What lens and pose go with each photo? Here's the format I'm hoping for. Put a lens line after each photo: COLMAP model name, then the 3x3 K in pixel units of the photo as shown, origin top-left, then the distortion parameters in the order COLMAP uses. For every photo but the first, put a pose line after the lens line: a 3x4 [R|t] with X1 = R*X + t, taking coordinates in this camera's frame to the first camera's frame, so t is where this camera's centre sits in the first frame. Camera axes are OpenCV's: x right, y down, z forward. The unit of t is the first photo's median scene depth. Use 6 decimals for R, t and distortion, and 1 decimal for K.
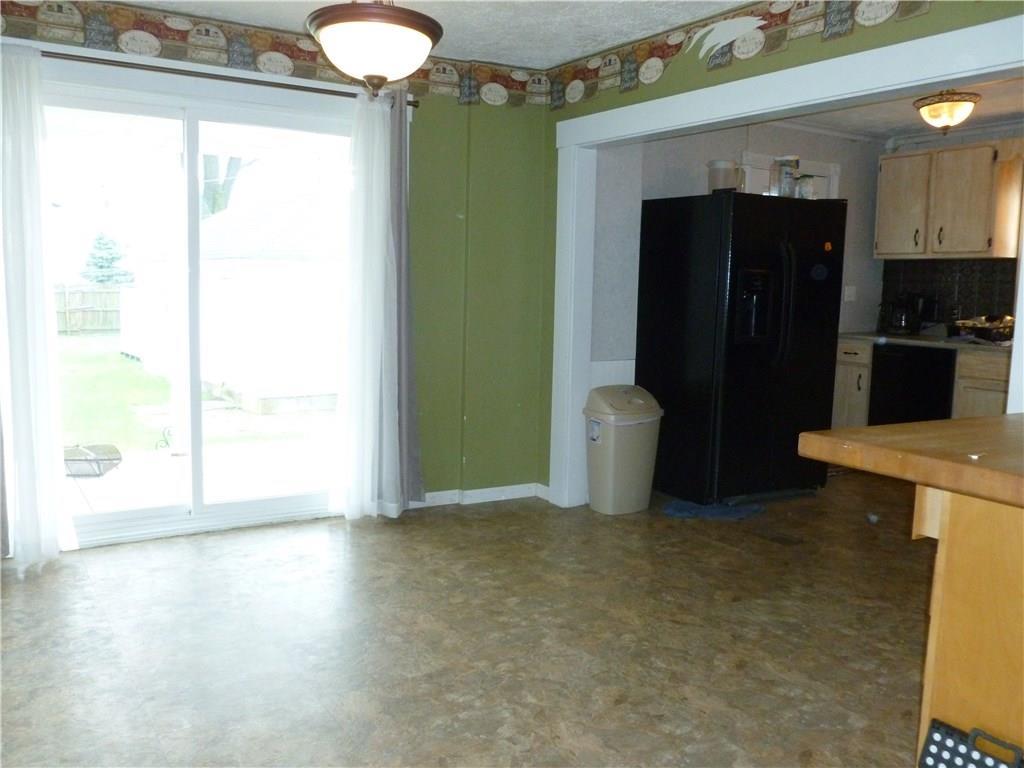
lens RADIAL K [[867.2, 0, 511.2], [0, 867.2, 382.5], [0, 0, 1]] dist [-0.056788, 0.035963]
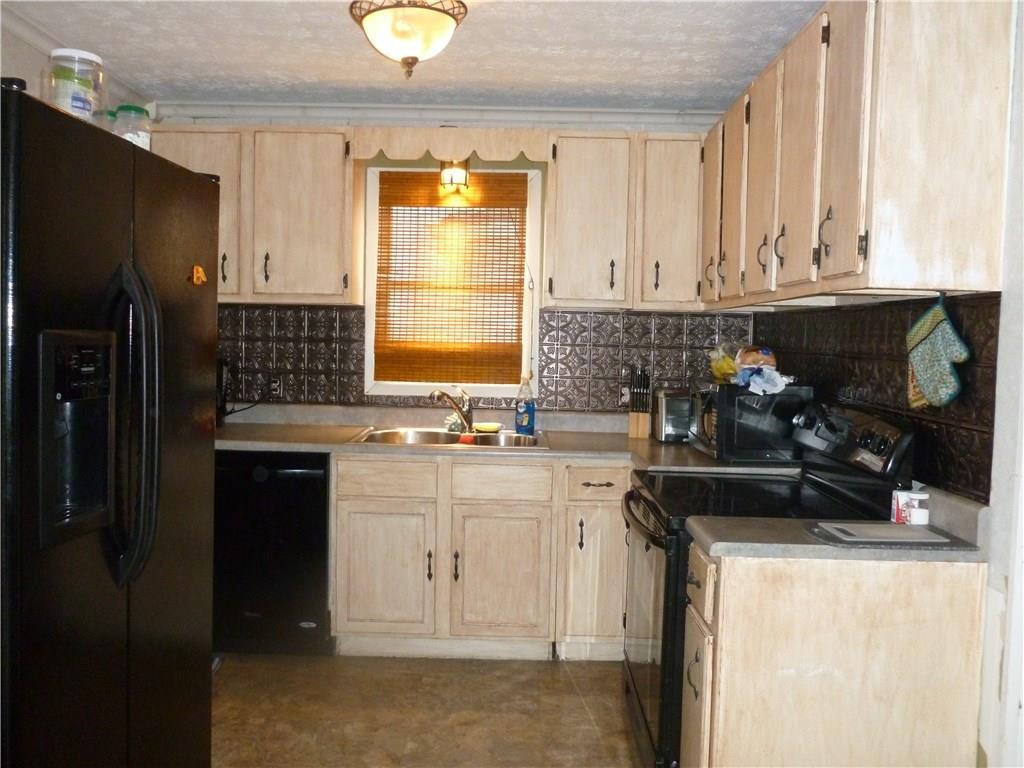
lens RADIAL K [[867.2, 0, 513.3], [0, 867.2, 385.7], [0, 0, 1]] dist [-0.056788, 0.035963]
pose [[0.534362, -0.054744, 0.843481, 0.068602], [0.086197, 0.996227, 0.010050, -0.080256], [-0.840849, 0.067335, 0.537065, 0.543829]]
